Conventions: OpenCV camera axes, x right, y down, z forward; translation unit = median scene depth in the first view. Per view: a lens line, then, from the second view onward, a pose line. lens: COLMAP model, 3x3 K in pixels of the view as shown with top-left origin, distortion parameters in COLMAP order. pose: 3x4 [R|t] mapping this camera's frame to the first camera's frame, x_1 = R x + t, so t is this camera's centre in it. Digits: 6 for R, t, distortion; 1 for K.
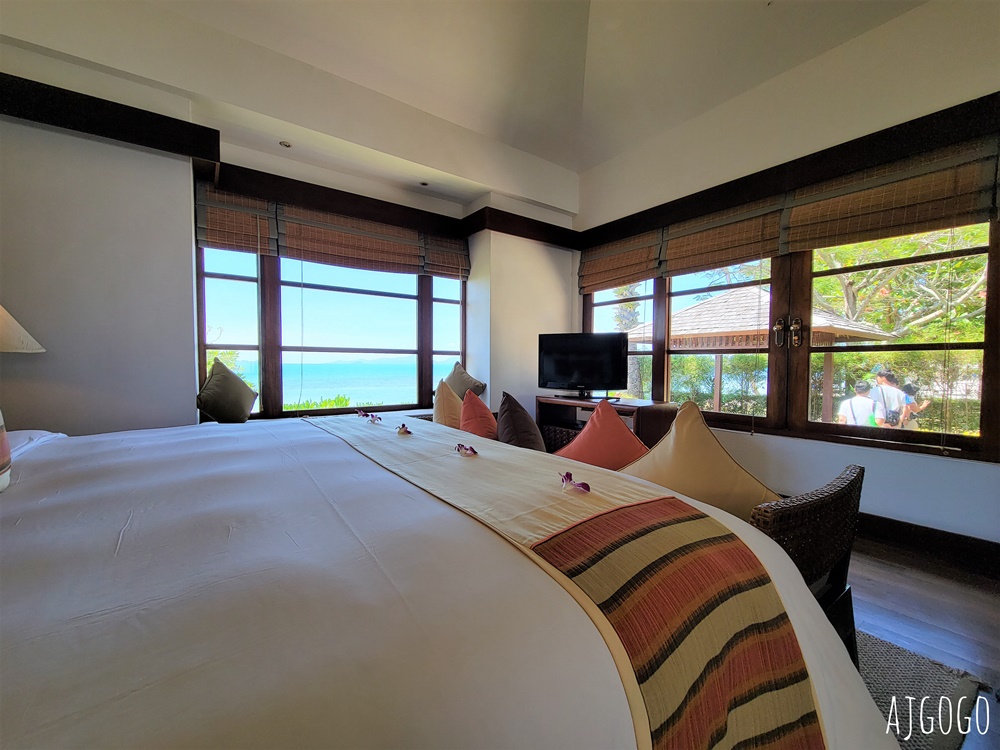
lens RADIAL K [[407.8, 0, 500.8], [0, 407.8, 379.4], [0, 0, 1]] dist [-0.001404, 0.000101]
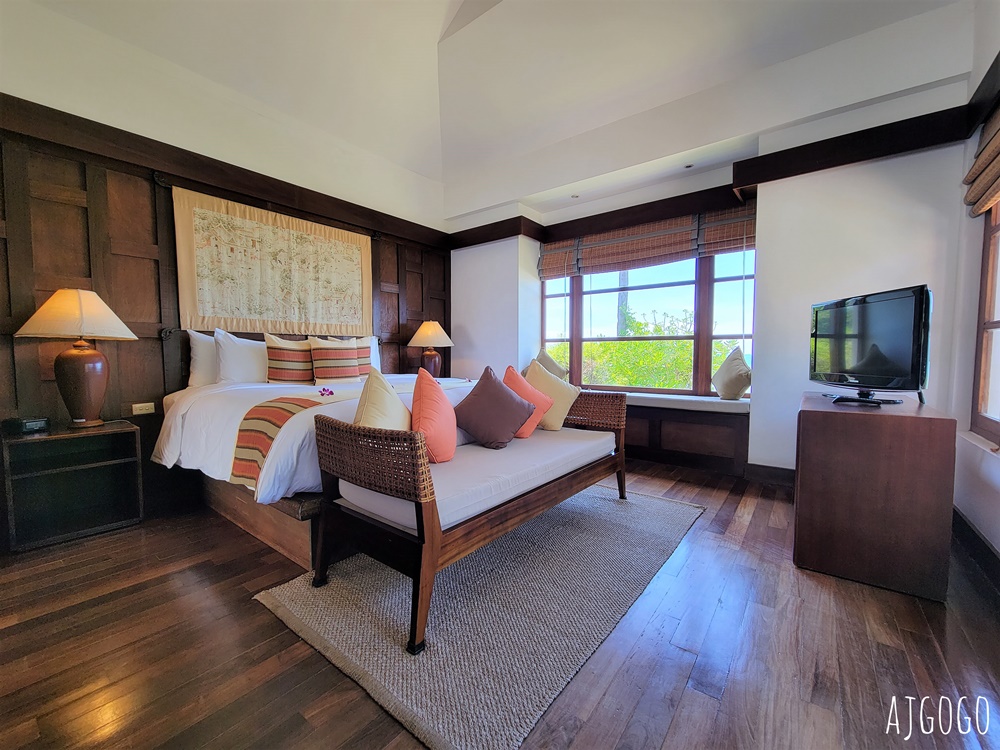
lens RADIAL K [[407.8, 0, 501.5], [0, 407.8, 374.9], [0, 0, 1]] dist [-0.001404, 0.000101]
pose [[0.286963, 0.043048, -0.956974, 0.639457], [-0.030341, 0.998897, 0.035836, 0.001143], [0.957461, 0.018752, 0.287953, 0.293309]]
